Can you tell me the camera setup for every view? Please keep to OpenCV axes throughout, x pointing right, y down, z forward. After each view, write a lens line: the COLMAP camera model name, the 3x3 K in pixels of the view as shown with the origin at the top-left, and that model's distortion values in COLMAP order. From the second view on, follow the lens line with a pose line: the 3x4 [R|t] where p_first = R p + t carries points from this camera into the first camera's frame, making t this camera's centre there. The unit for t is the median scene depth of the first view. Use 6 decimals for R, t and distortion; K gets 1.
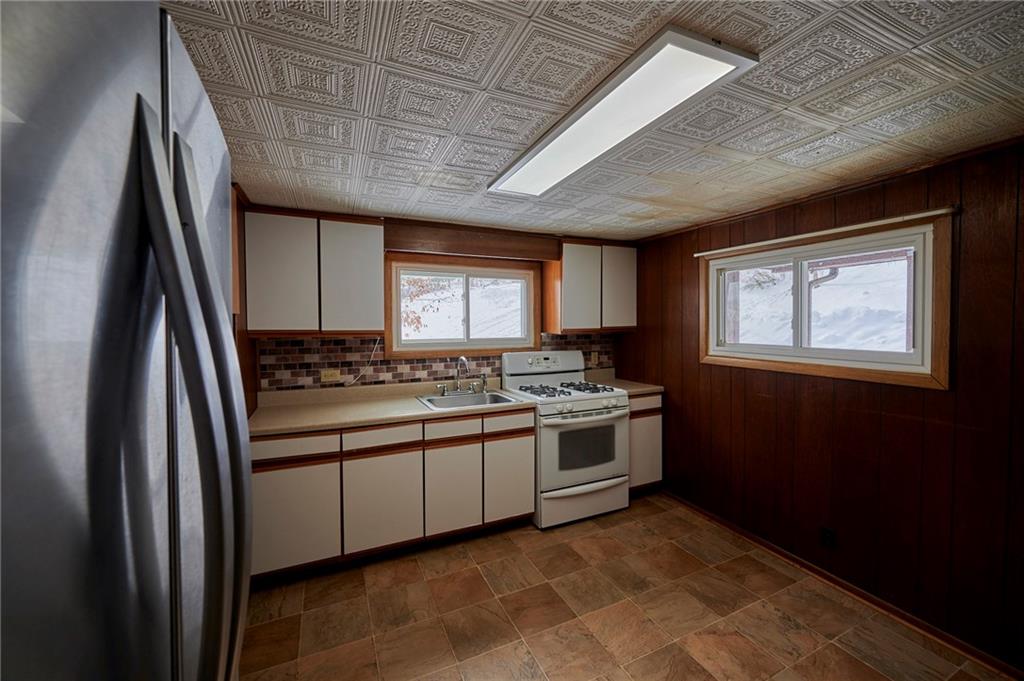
lens RADIAL K [[401.4, 0, 511.9], [0, 401.4, 336.1], [0, 0, 1]] dist [-0.000389, 0.000160]
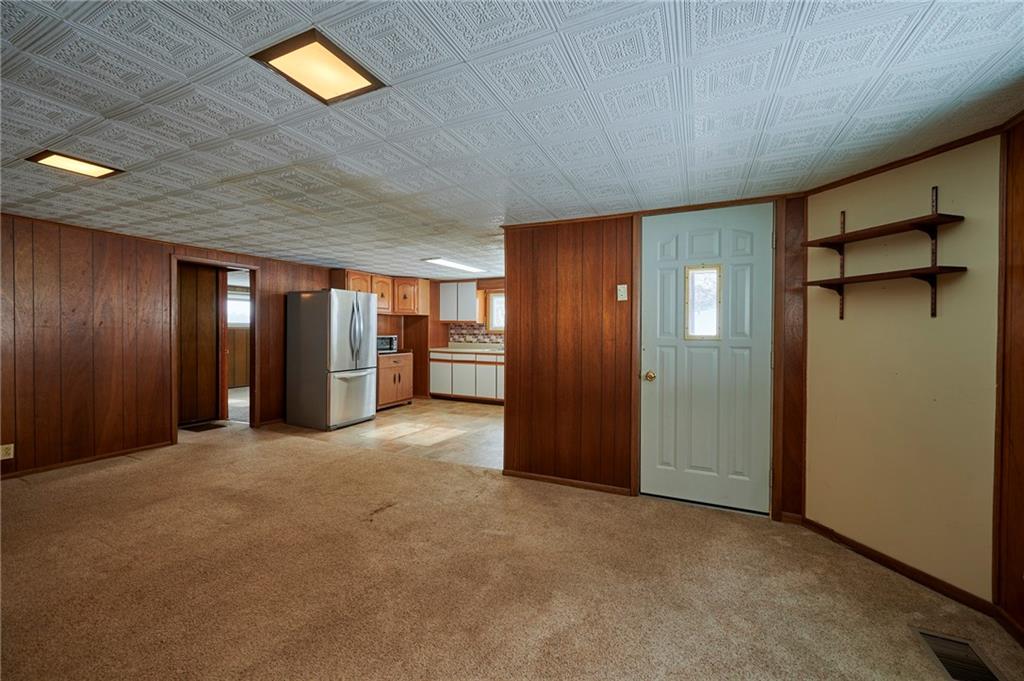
lens RADIAL K [[401.4, 0, 511.9], [0, 401.4, 336.1], [0, 0, 1]] dist [-0.000389, 0.000160]
pose [[0.653327, 0.022844, -0.756731, 1.595538], [-0.034516, 0.999404, 0.000371, 0.067087], [0.756289, 0.025877, 0.653726, -0.478723]]
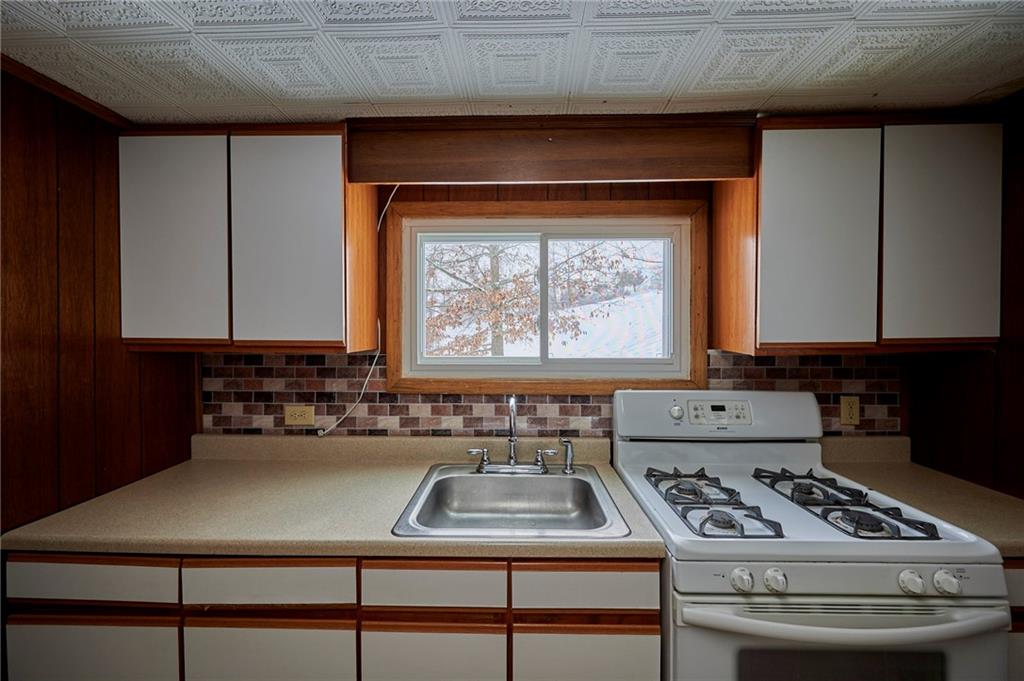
lens RADIAL K [[401.4, 0, 511.9], [0, 401.4, 336.1], [0, 0, 1]] dist [-0.000389, 0.000160]
pose [[0.898223, 0.010130, -0.439424, 0.083227], [-0.017807, 0.999752, -0.013352, -0.015260], [0.439180, 0.019817, 0.898180, 0.549796]]
